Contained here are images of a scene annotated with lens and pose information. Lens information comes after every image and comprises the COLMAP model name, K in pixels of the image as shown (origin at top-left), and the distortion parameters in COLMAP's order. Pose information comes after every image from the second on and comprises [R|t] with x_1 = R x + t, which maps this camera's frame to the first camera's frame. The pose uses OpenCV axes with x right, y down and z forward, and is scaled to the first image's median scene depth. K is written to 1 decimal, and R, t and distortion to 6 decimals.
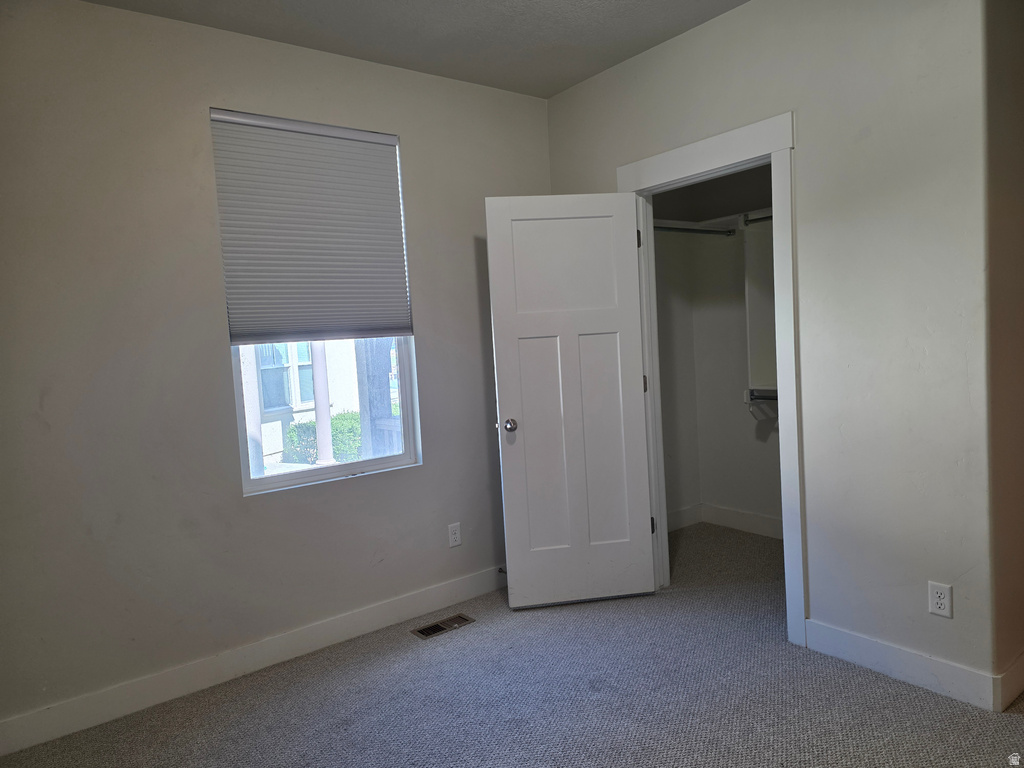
lens RADIAL K [[671.1, 0, 512.0], [0, 671.1, 384.0], [0, 0, 1]] dist [0.090803, -0.125747]
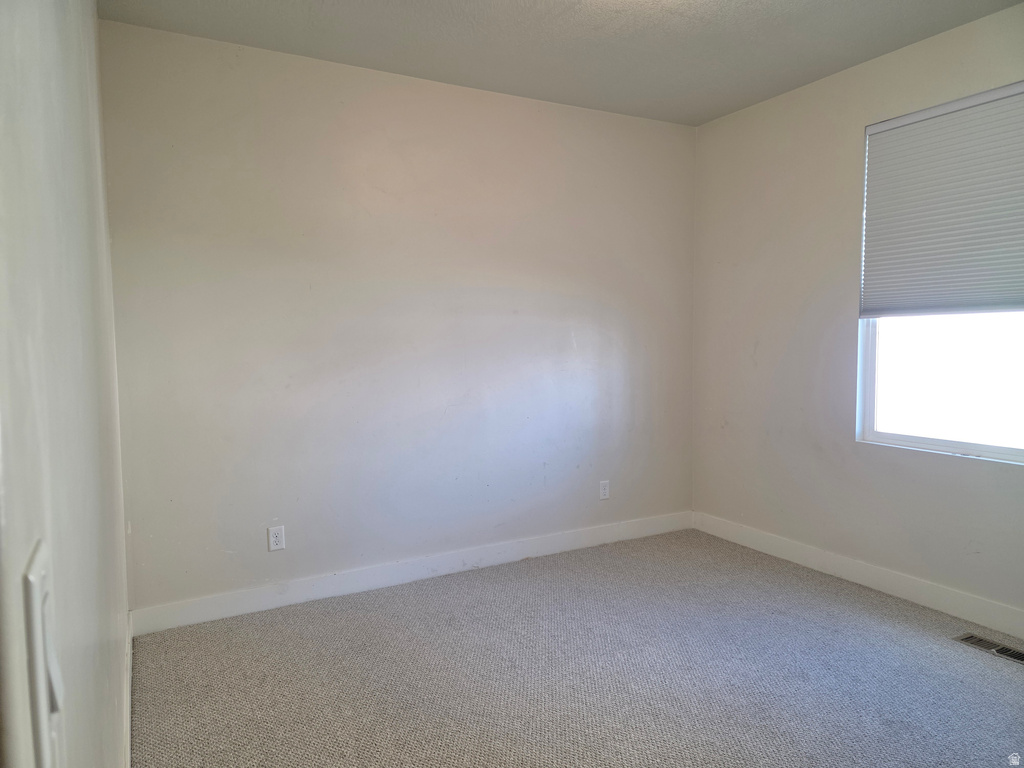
lens RADIAL K [[671.1, 0, 512.0], [0, 671.1, 384.0], [0, 0, 1]] dist [0.090803, -0.125747]
pose [[-0.123274, 0.125753, -0.984373, 0.890041], [-0.051022, 0.989823, 0.132839, -0.070389], [0.991060, 0.066600, -0.115604, 0.517603]]
